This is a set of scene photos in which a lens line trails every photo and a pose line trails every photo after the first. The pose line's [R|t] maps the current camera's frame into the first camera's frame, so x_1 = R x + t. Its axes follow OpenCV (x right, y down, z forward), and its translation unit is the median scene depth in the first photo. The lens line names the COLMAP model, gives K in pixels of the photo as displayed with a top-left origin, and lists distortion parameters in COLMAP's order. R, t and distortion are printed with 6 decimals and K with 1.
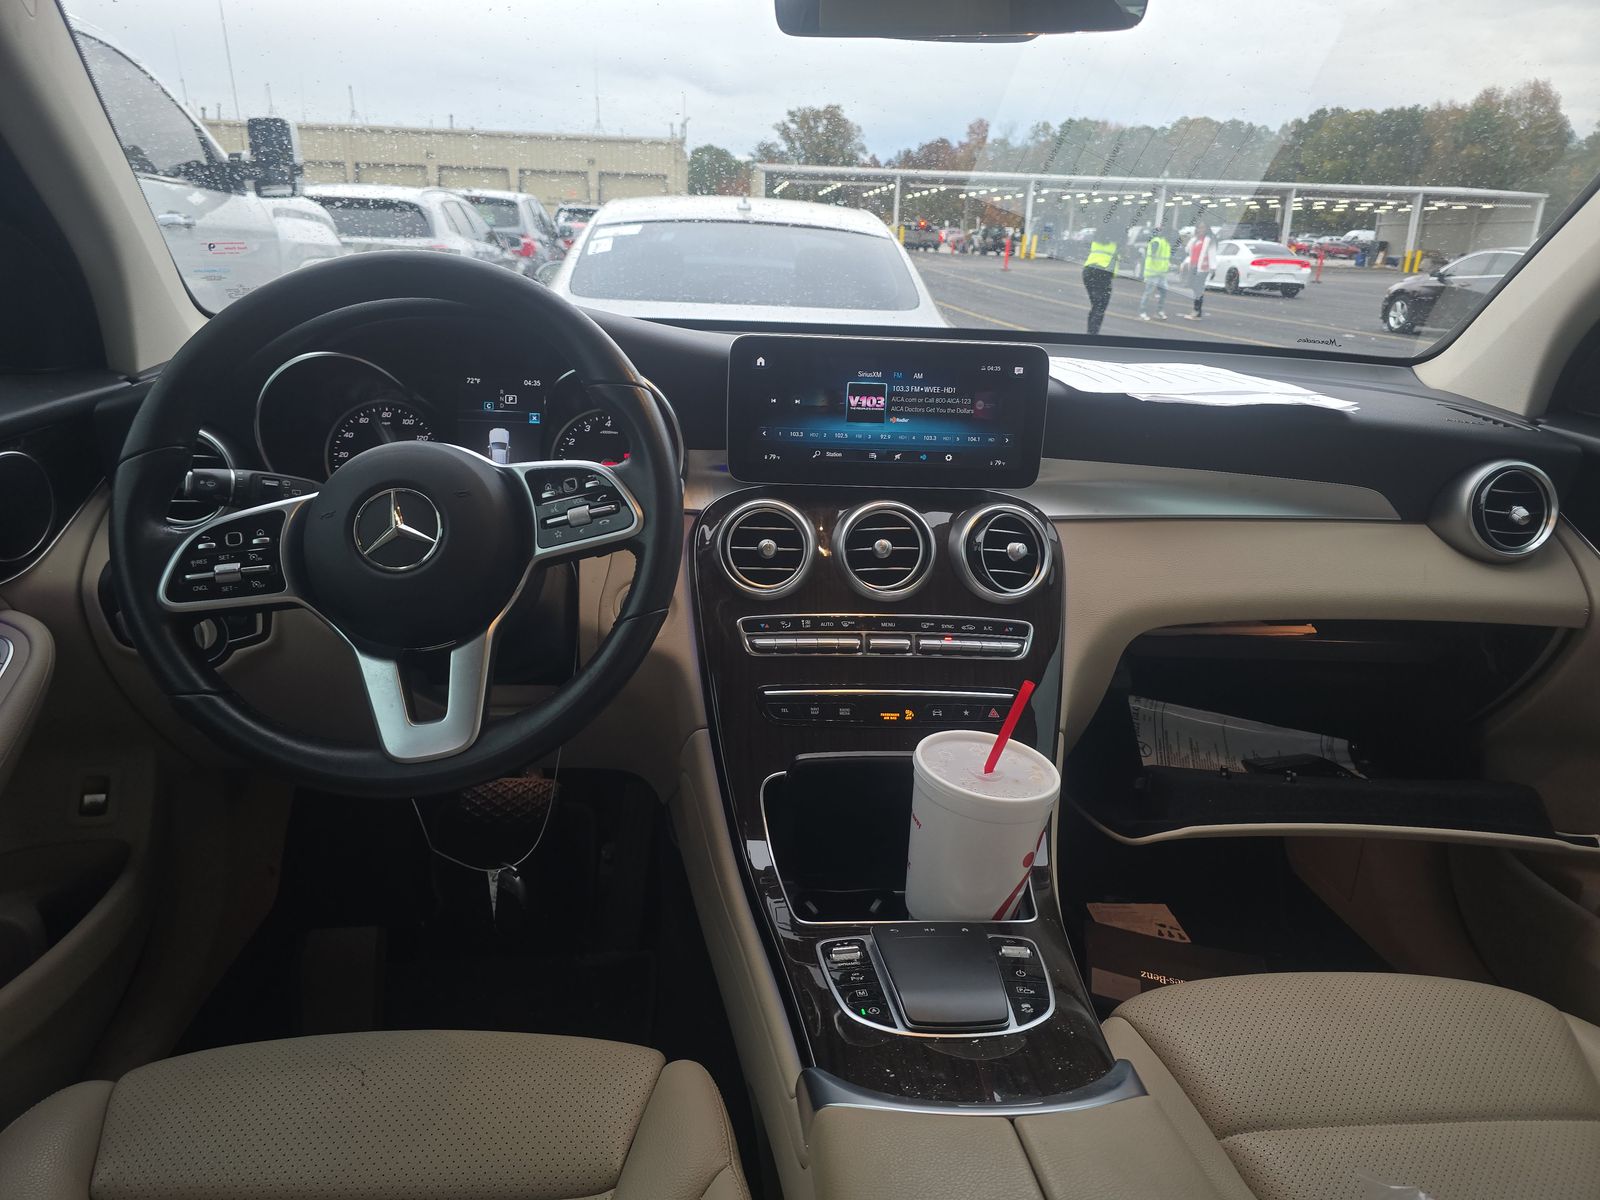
lens RADIAL K [[1096.3, 0, 800.0], [0, 1096.3, 600.0], [0, 0, 1]] dist [0.081579, -0.121868]
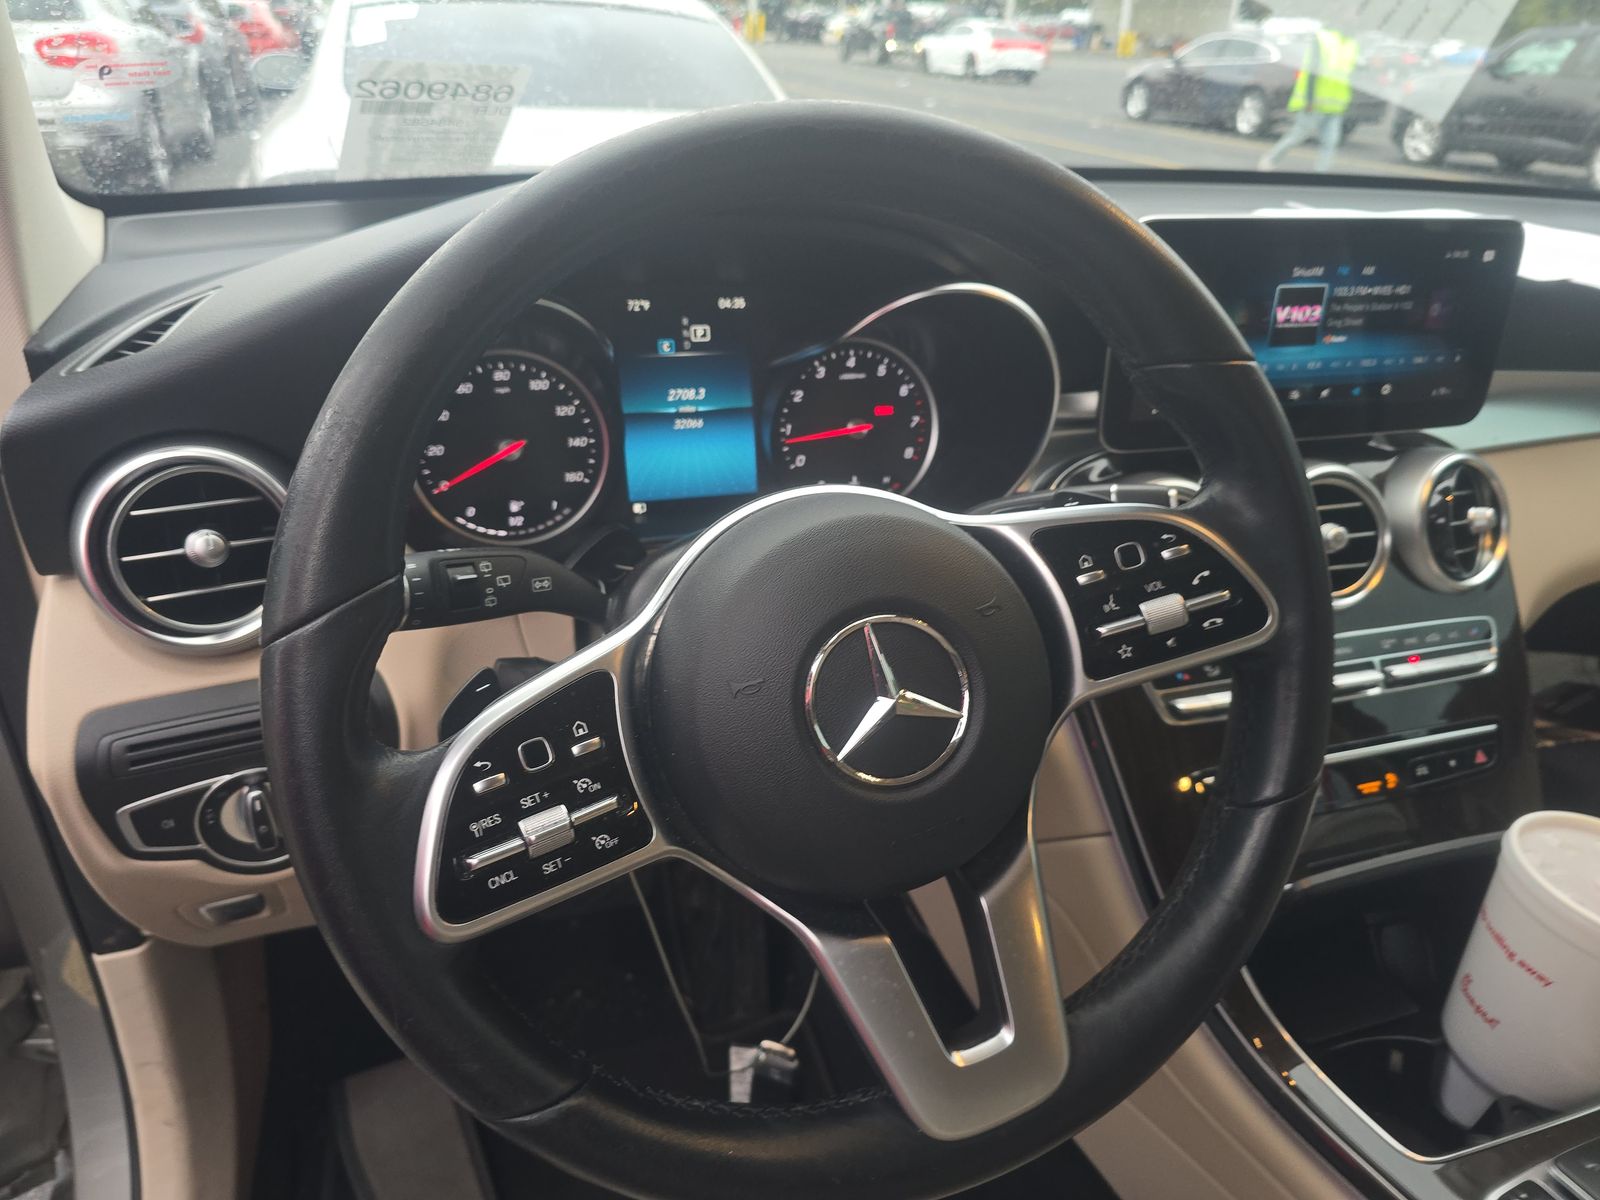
lens RADIAL K [[1096.3, 0, 800.0], [0, 1096.3, 600.0], [0, 0, 1]] dist [0.081579, -0.121868]
pose [[0.968291, -0.112364, 0.223130, -0.387827], [0.073290, 0.981610, 0.176270, -0.151384], [-0.238833, -0.154328, 0.958719, 0.414028]]
